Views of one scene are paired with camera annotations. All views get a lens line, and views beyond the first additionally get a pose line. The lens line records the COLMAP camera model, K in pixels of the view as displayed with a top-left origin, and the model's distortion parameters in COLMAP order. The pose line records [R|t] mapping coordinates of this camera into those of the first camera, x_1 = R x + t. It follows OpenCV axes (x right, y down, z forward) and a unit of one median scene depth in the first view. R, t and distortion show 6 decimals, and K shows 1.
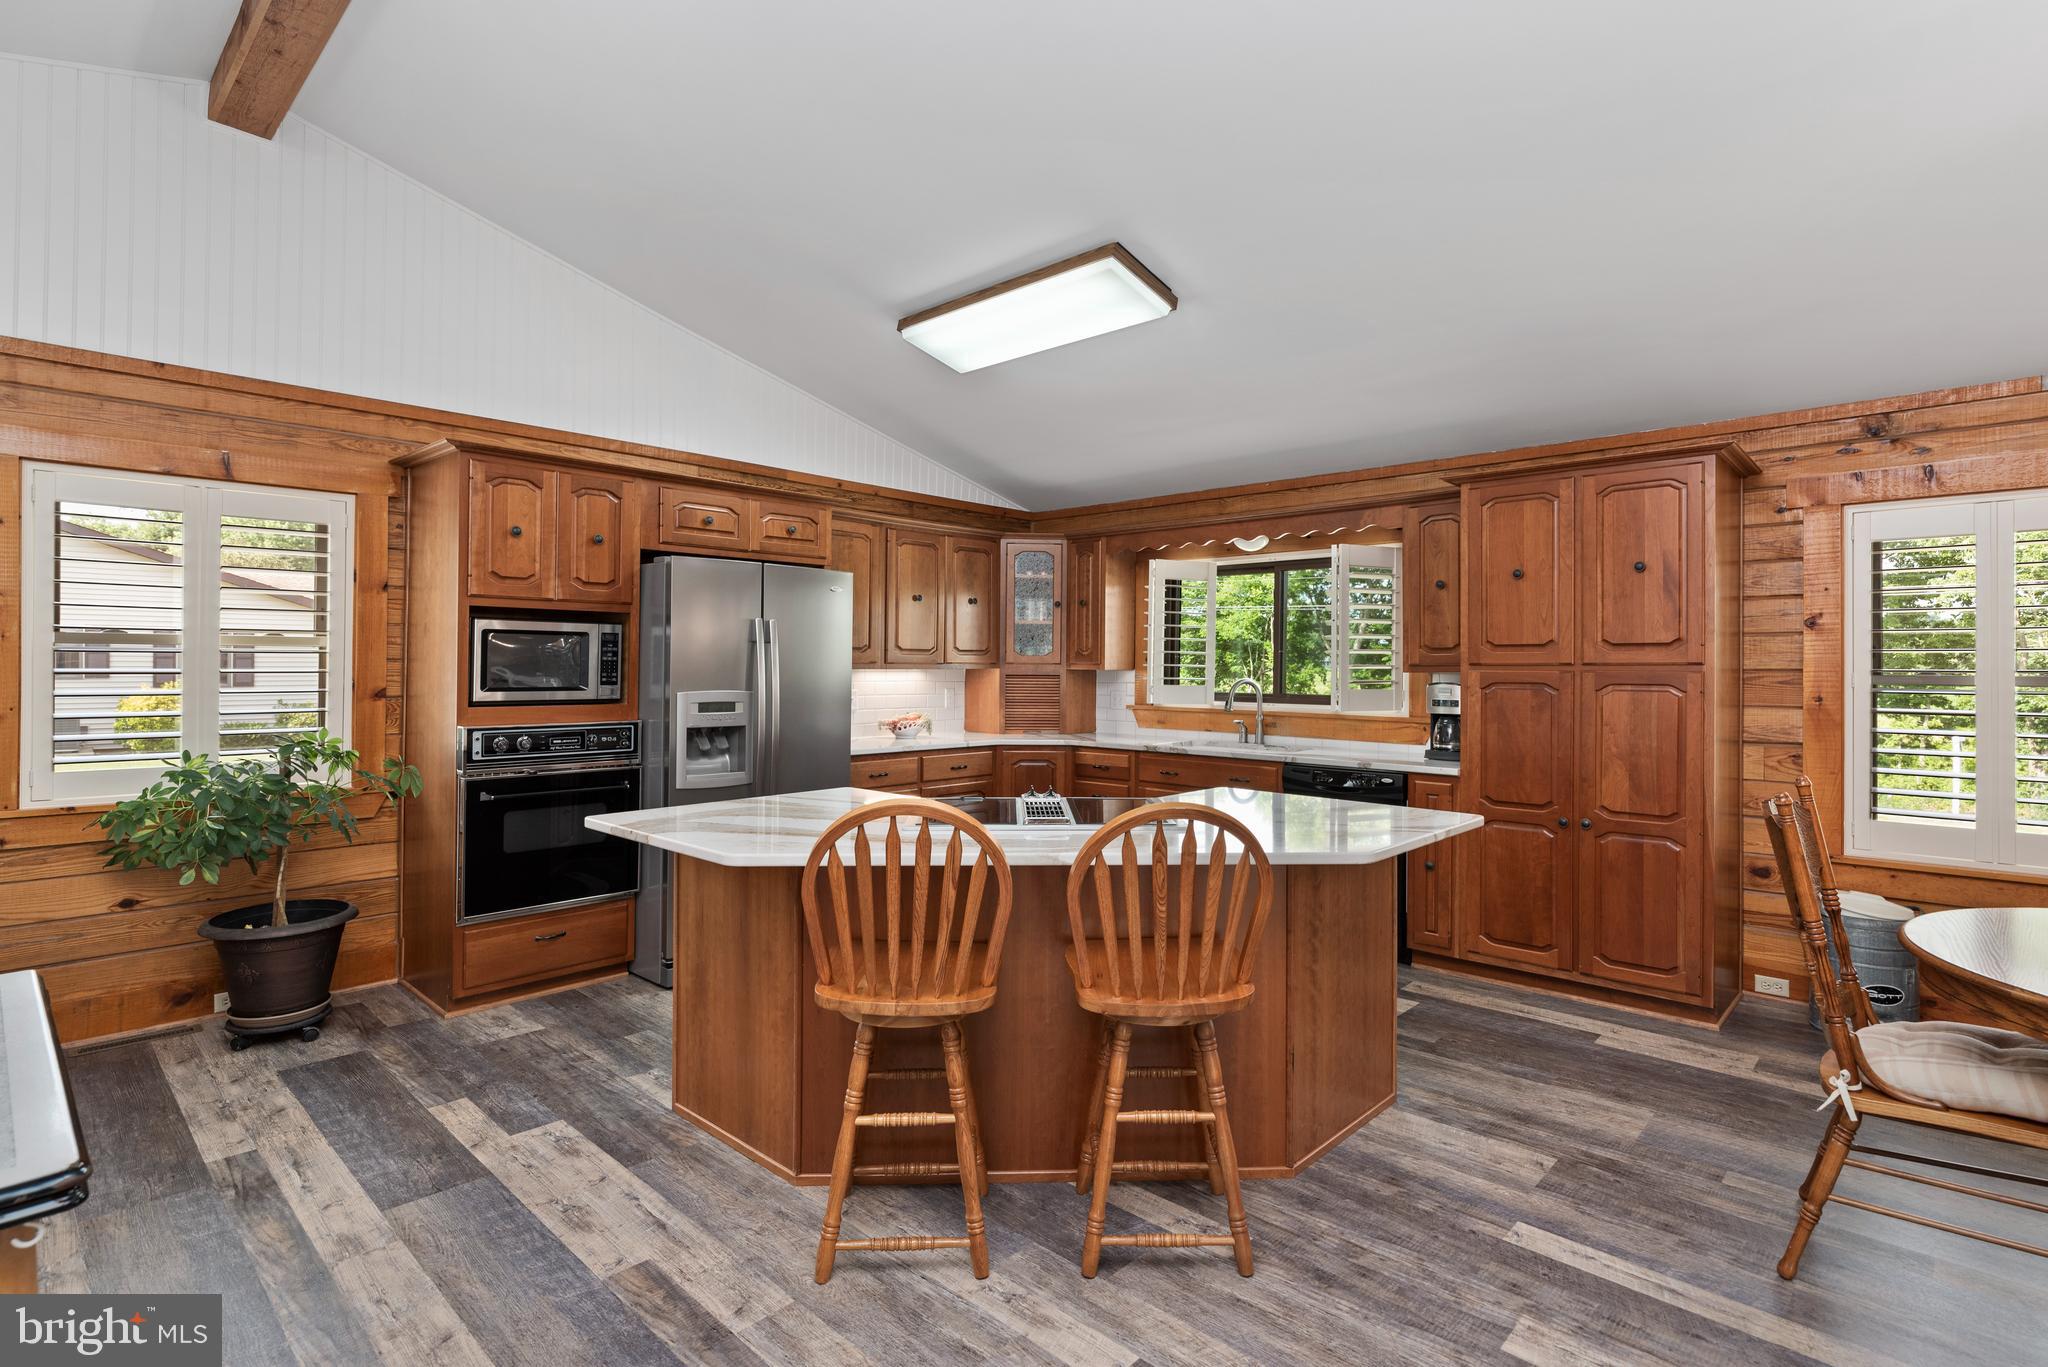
lens RADIAL K [[999.8, 0, 1057.5], [0, 999.8, 663.9], [0, 0, 1]] dist [0.001328, 0.000063]
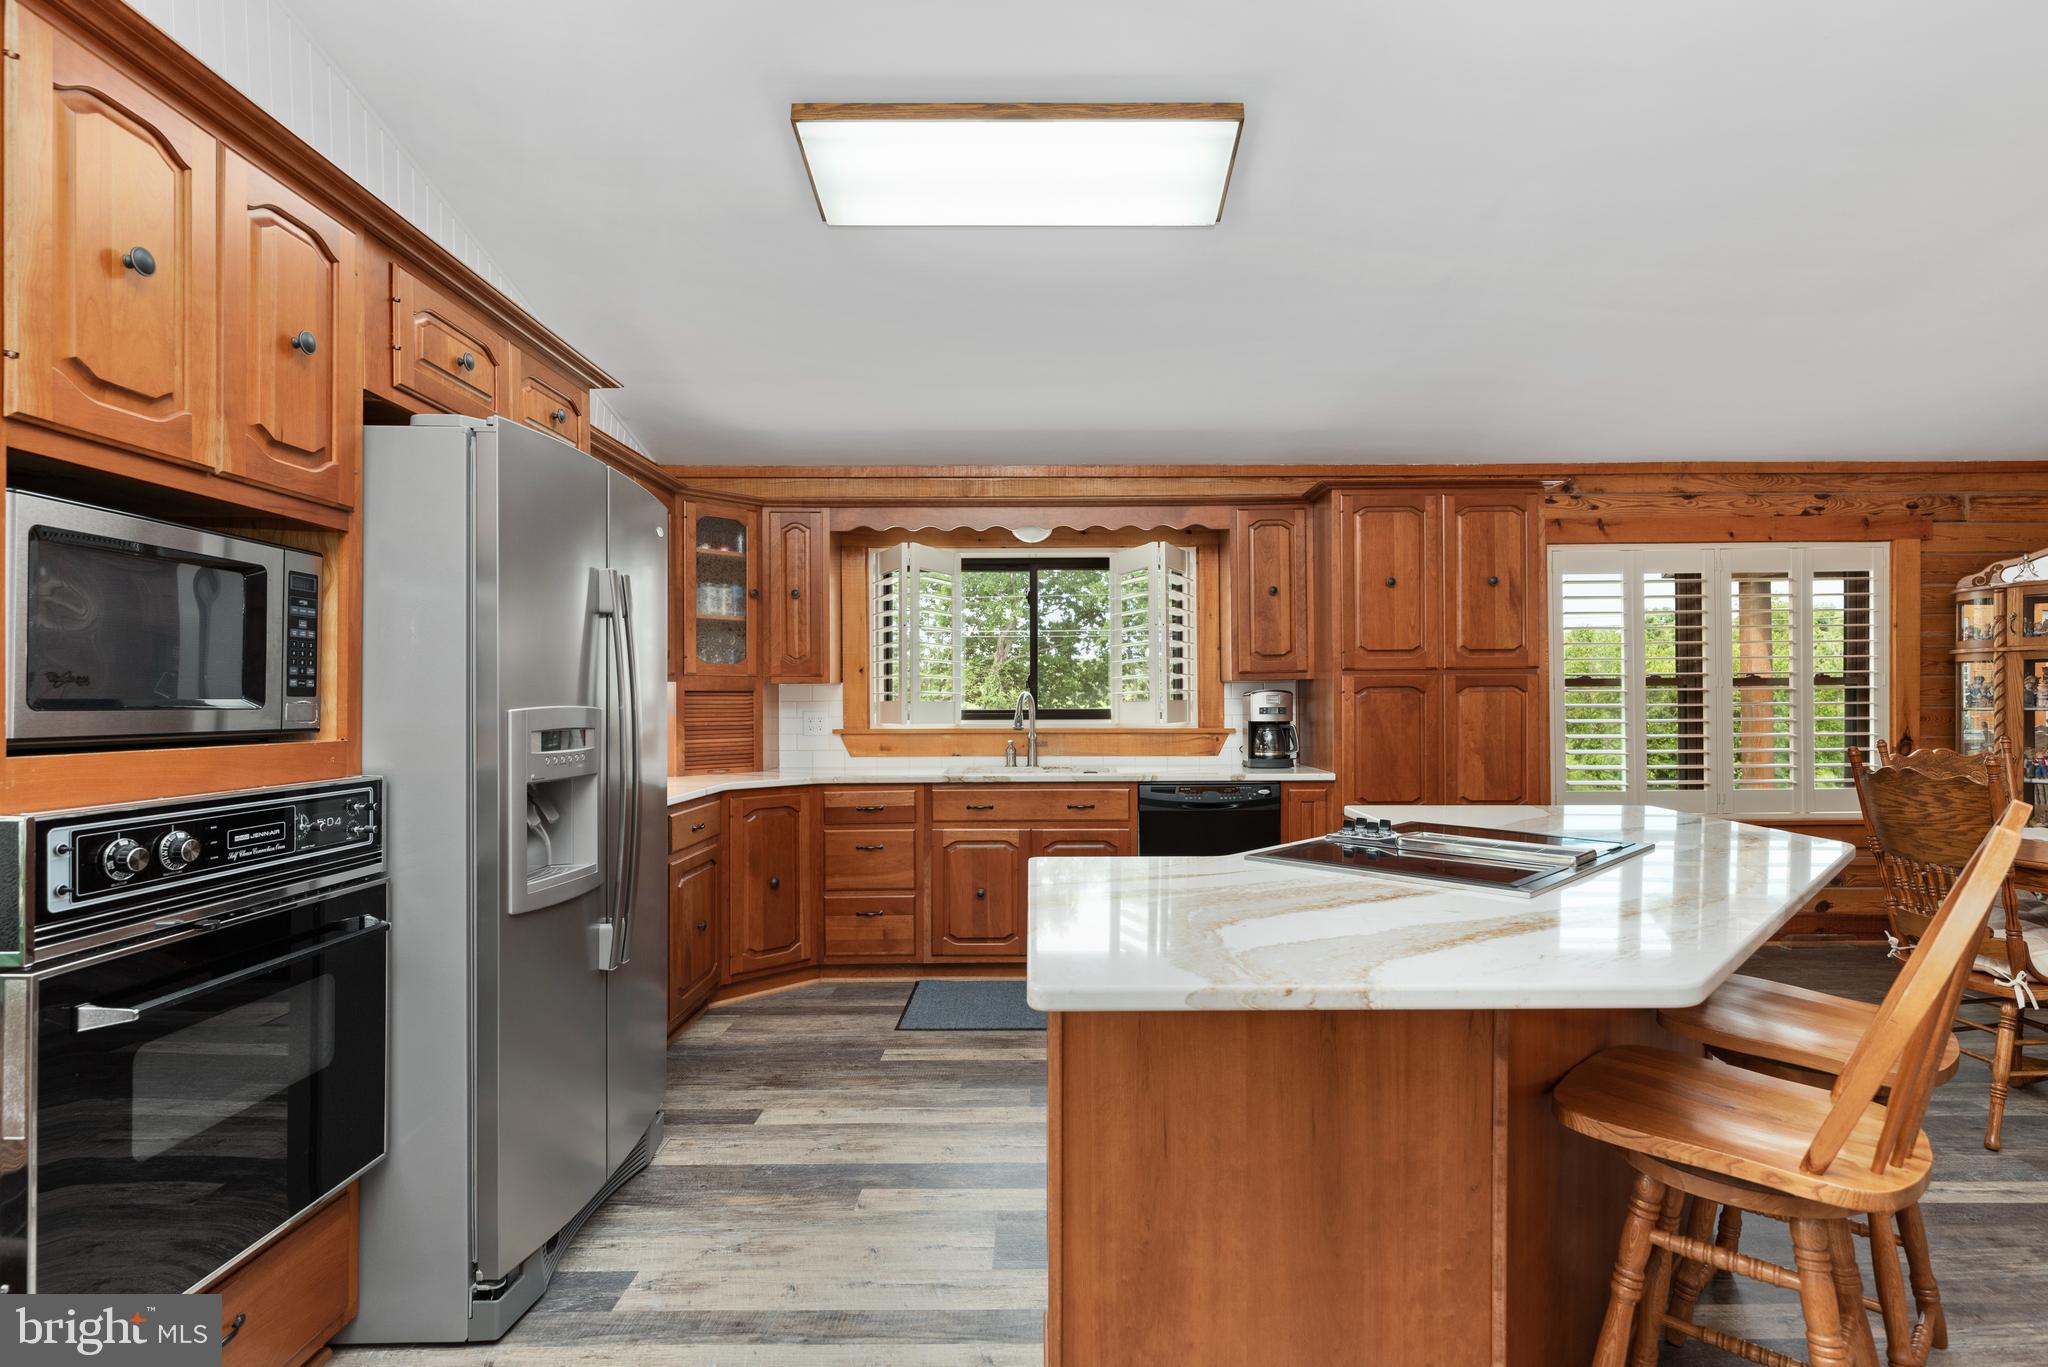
lens RADIAL K [[999.8, 0, 1053.4], [0, 999.8, 710.6], [0, 0, 1]] dist [0.001328, 0.000063]
pose [[0.734066, -0.018204, 0.678834, -0.538538], [0.008993, 0.999814, 0.017087, 0.024369], [-0.679018, -0.006438, 0.734093, 0.505488]]
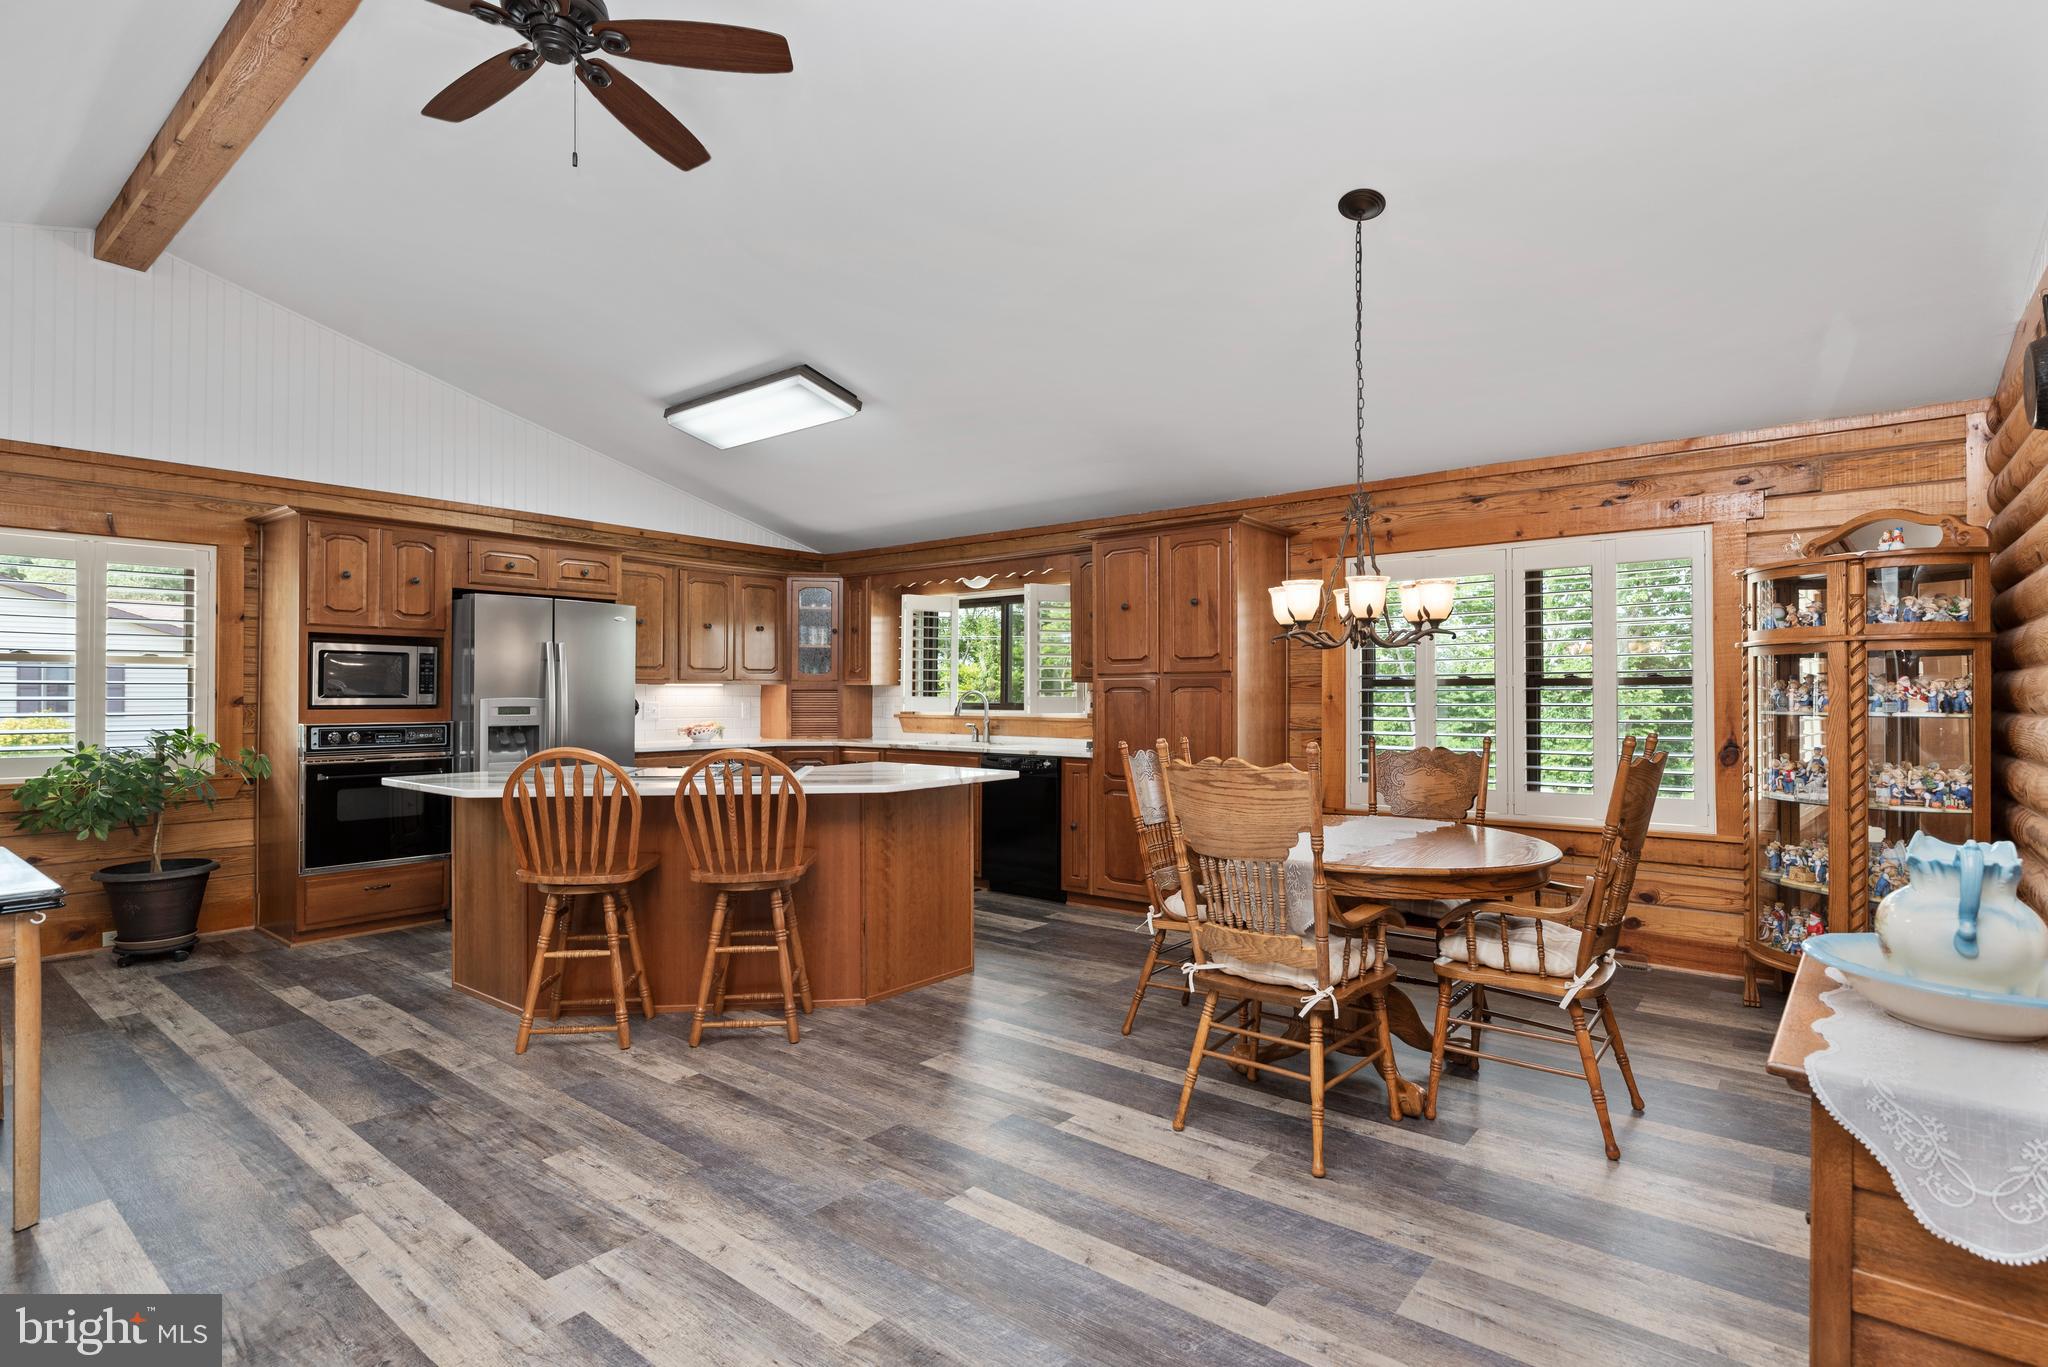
lens RADIAL K [[999.8, 0, 1051.6], [0, 999.8, 691.8], [0, 0, 1]] dist [0.001328, 0.000063]
pose [[0.997405, -0.006817, 0.071675, 0.279881], [0.006909, 0.999976, -0.001031, 0.027118], [-0.071666, 0.001524, 0.997428, -0.365509]]
